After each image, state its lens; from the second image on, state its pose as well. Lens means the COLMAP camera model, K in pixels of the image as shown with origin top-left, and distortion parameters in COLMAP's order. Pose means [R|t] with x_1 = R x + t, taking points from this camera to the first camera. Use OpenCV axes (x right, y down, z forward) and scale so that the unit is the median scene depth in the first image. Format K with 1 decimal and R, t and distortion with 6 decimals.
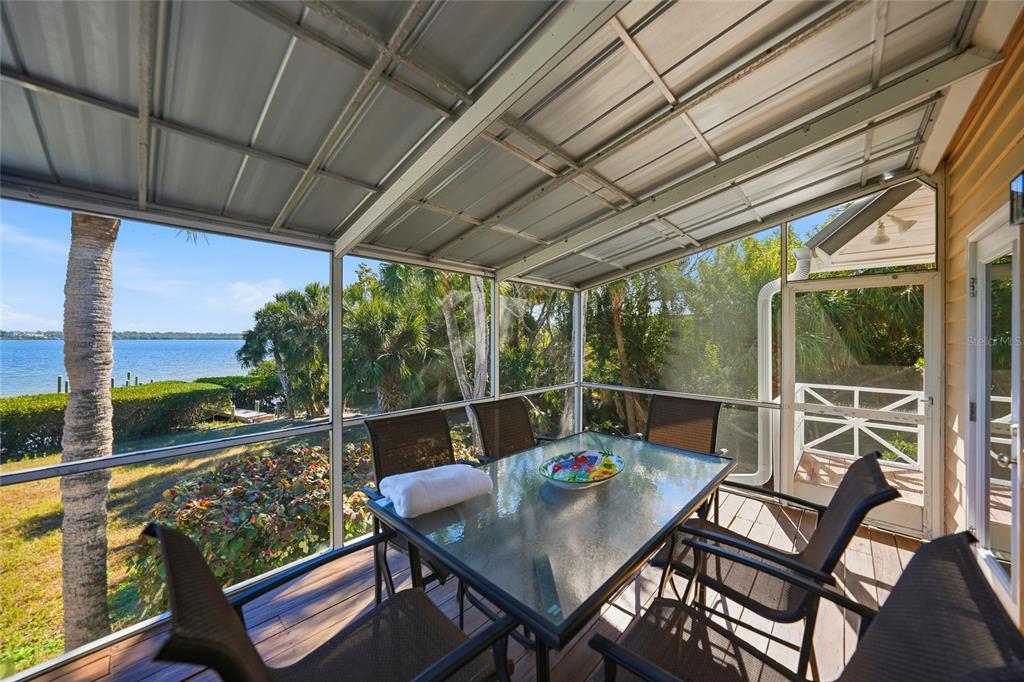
lens RADIAL K [[356.1, 0, 510.6], [0, 356.1, 338.0], [0, 0, 1]] dist [-0.017512, 0.002523]
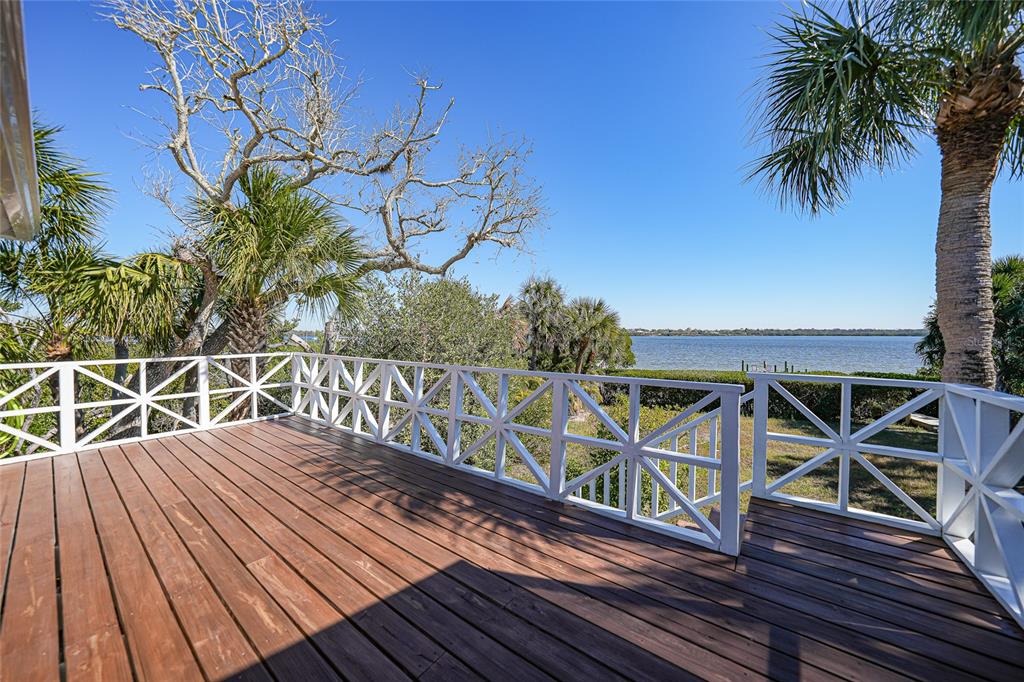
lens RADIAL K [[356.1, 0, 514.7], [0, 356.1, 339.5], [0, 0, 1]] dist [-0.017512, 0.002523]
pose [[0.121994, 0.010885, -0.992471, -0.397774], [0.004290, 0.999925, 0.011495, 0.090544], [0.992522, -0.005660, 0.121939, -0.255603]]
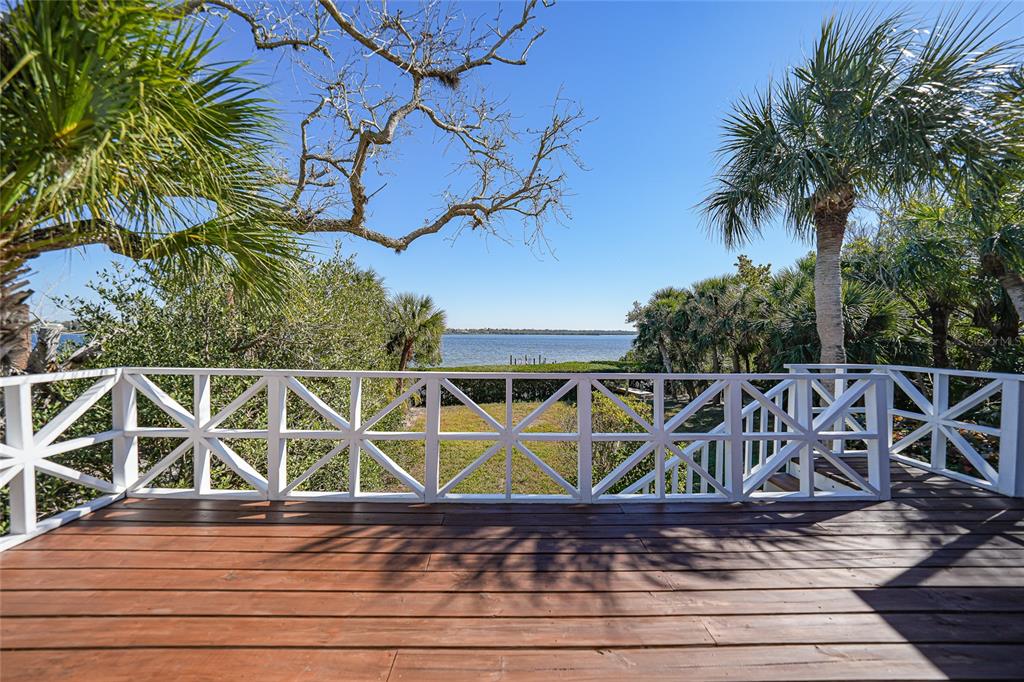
lens RADIAL K [[356.1, 0, 514.9], [0, 356.1, 337.9], [0, 0, 1]] dist [-0.017512, 0.002523]
pose [[0.702088, 0.011607, -0.711996, -0.964088], [-0.003351, 0.999910, 0.012996, 0.086477], [0.712083, -0.006738, 0.702063, -0.969833]]
